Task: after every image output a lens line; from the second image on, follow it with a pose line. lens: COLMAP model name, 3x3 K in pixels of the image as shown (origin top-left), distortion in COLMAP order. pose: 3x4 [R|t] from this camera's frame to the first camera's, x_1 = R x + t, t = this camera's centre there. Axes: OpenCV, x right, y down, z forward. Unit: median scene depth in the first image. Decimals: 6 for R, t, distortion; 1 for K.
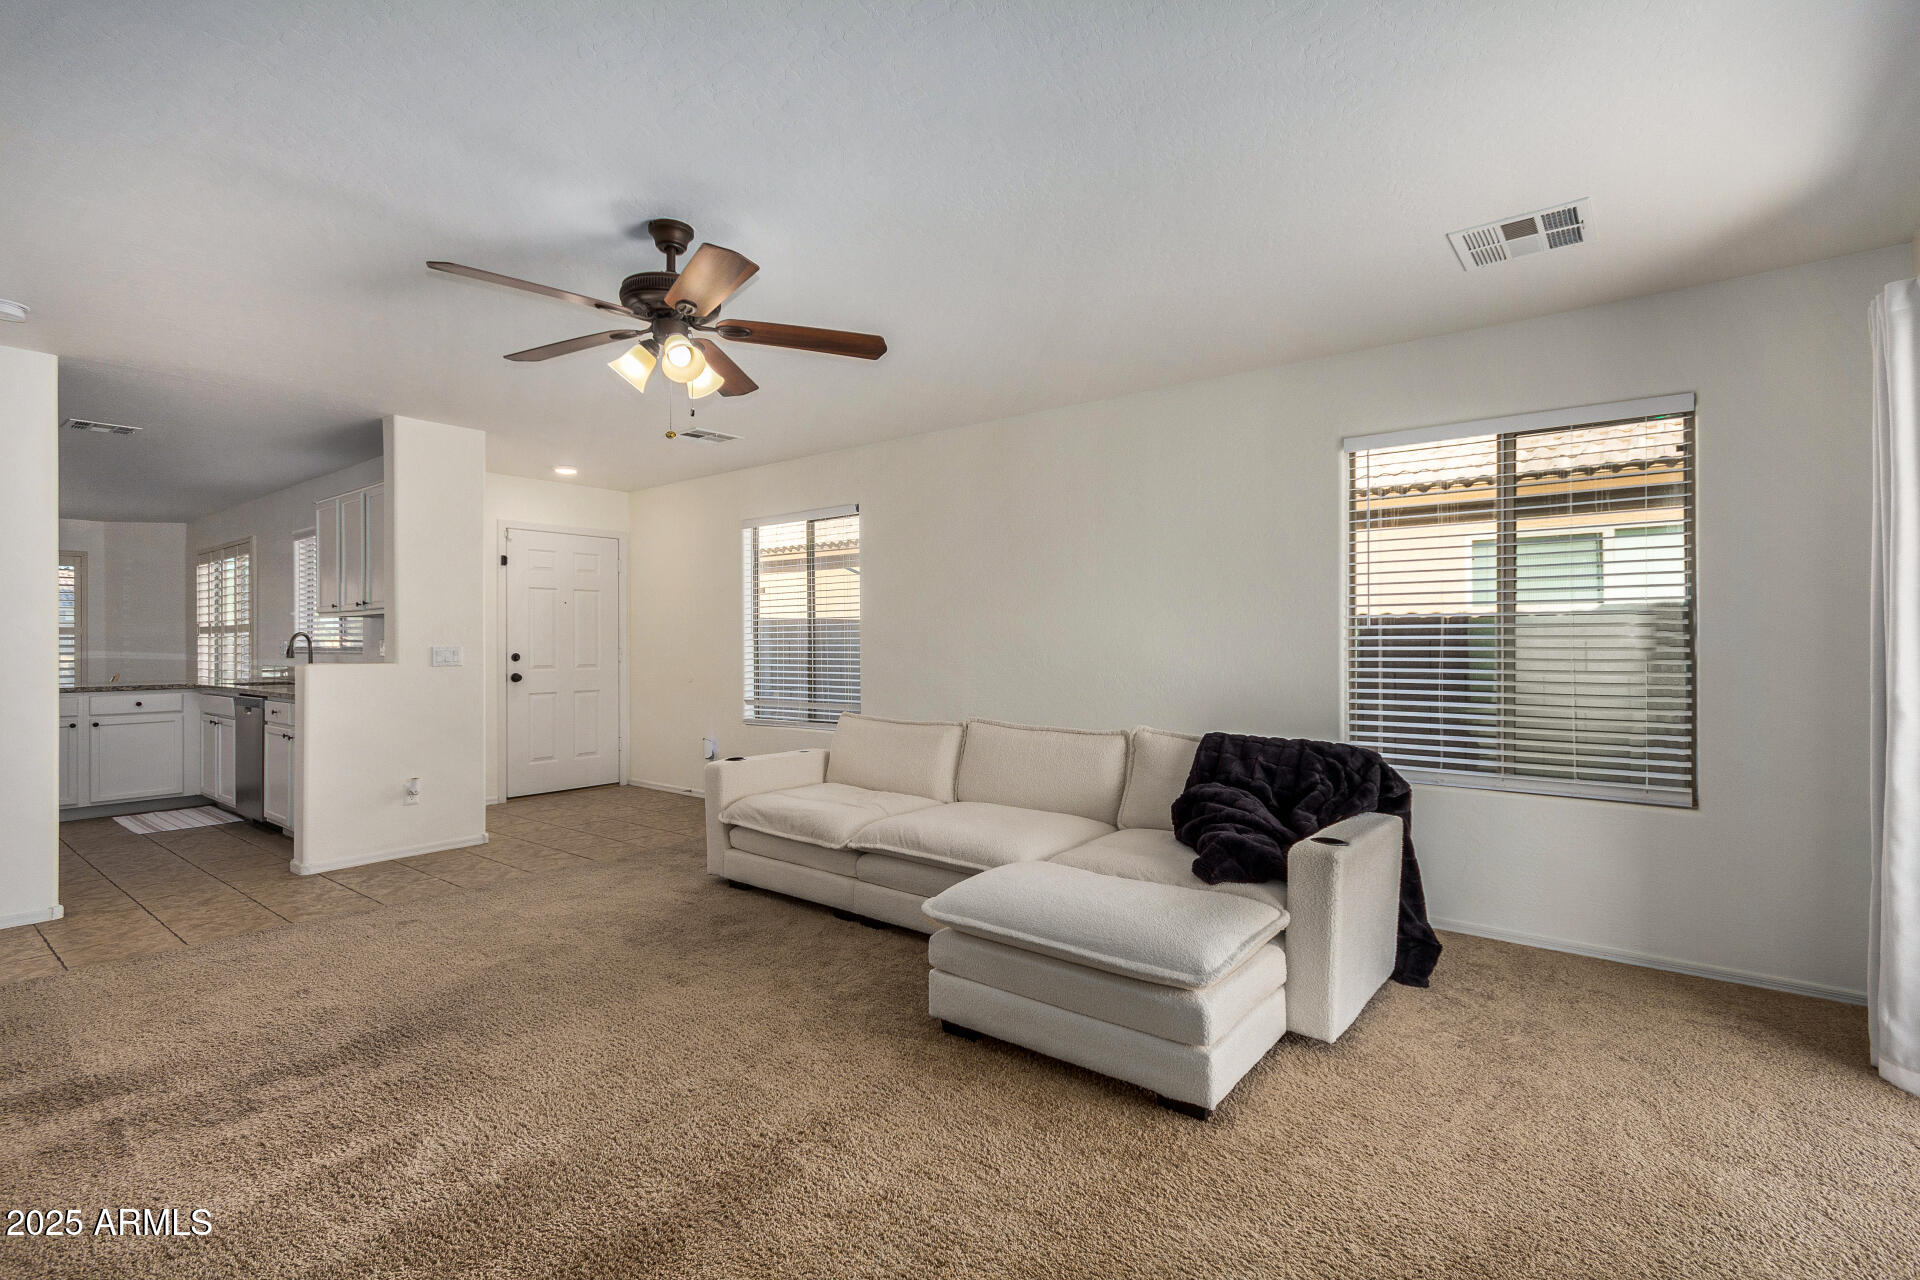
lens RADIAL K [[889.9, 0, 958.4], [0, 889.9, 642.6], [0, 0, 1]] dist [-0.001364, -0.000185]
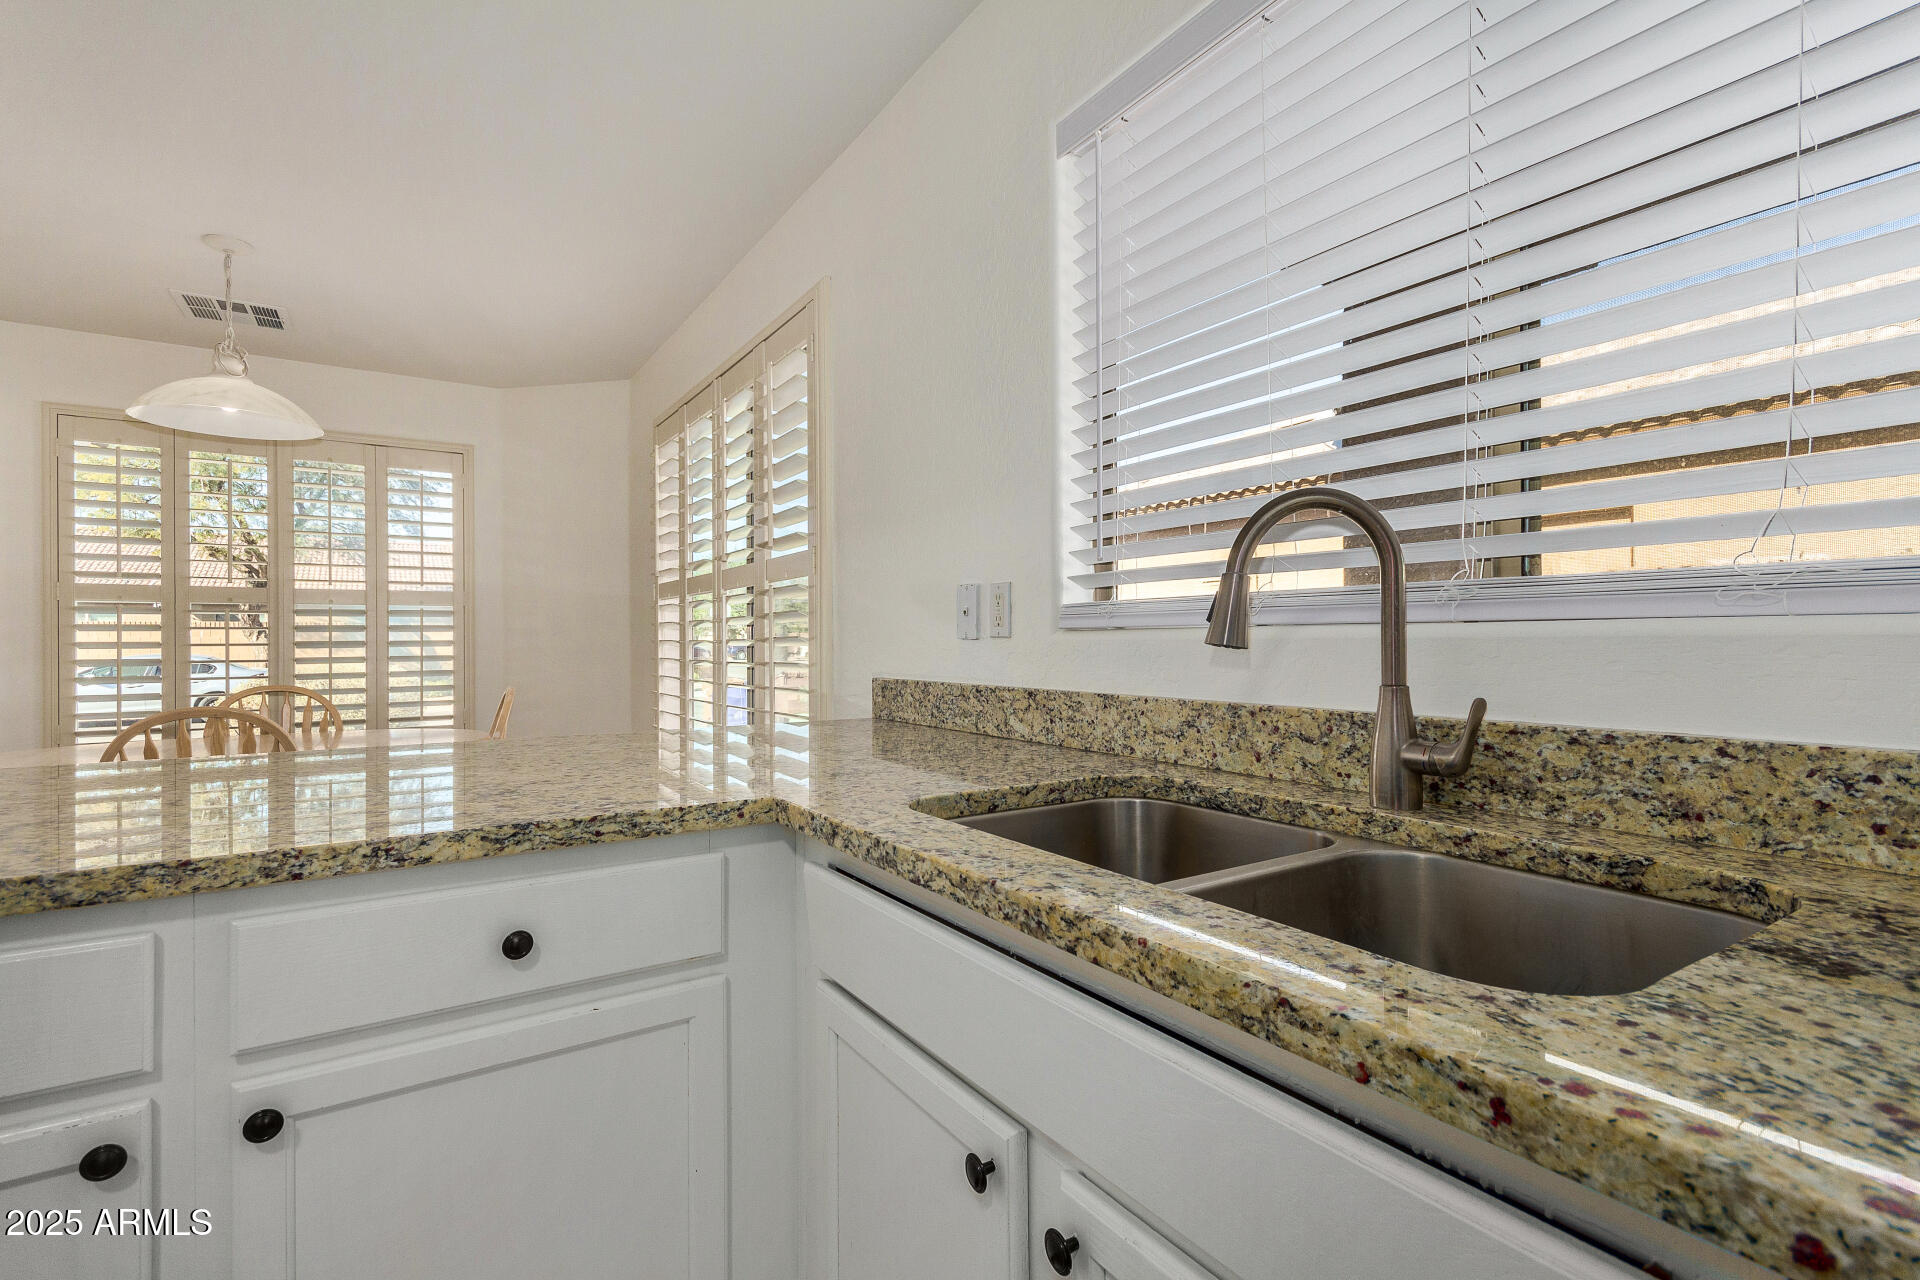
lens RADIAL K [[889.9, 0, 960.8], [0, 889.9, 638.5], [0, 0, 1]] dist [-0.001364, -0.000185]
pose [[0.948873, 0.000004, -0.315658, -0.602729], [0.000111, 1.000000, 0.000345, 0.010883], [0.315658, -0.000363, 0.948873, 0.661387]]
